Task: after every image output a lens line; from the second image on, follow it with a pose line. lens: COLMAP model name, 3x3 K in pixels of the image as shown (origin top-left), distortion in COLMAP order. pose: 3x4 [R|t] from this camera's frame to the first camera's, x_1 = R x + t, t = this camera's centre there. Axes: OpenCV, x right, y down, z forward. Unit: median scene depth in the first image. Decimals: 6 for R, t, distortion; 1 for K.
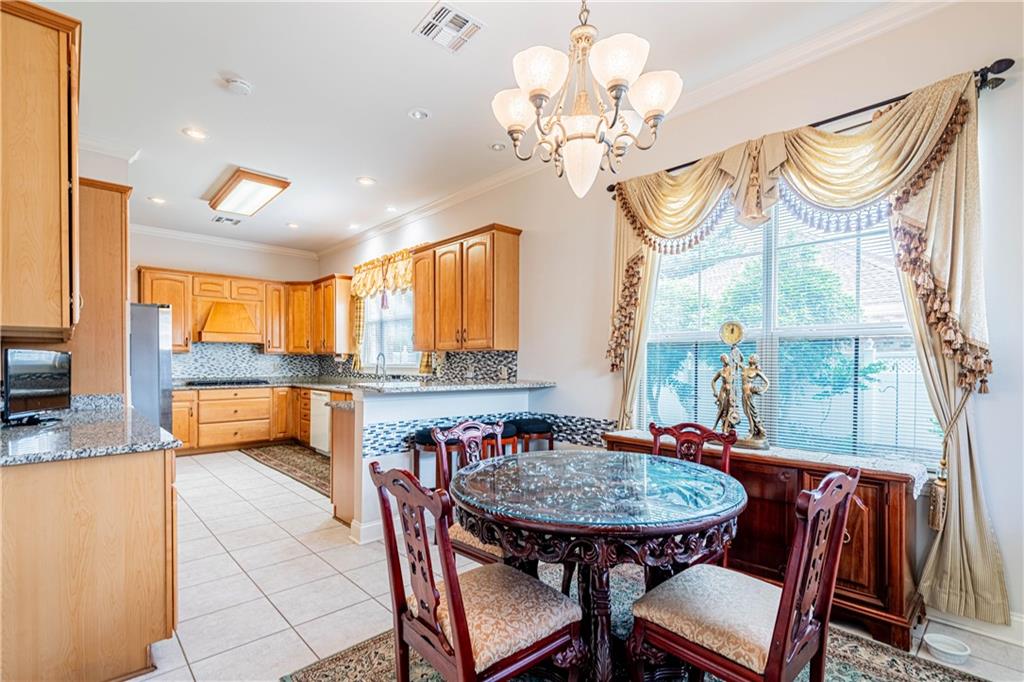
lens RADIAL K [[484.5, 0, 510.3], [0, 484.5, 361.2], [0, 0, 1]] dist [0.034825, -0.000024]
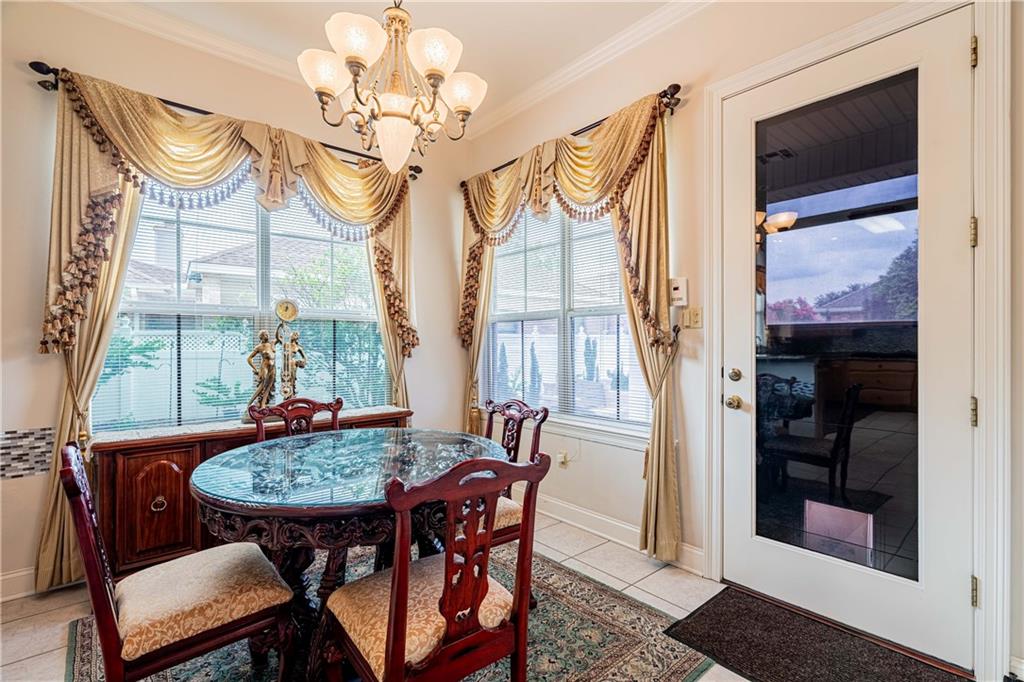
lens RADIAL K [[467.6, 0, 518.5], [0, 467.6, 344.3], [0, 0, 1]] dist [0.000161, -0.000057]
pose [[0.065032, -0.001912, 0.997881, -0.420959], [0.004848, 0.999987, 0.001600, 0.013407], [-0.997871, 0.004733, 0.065041, 0.371214]]
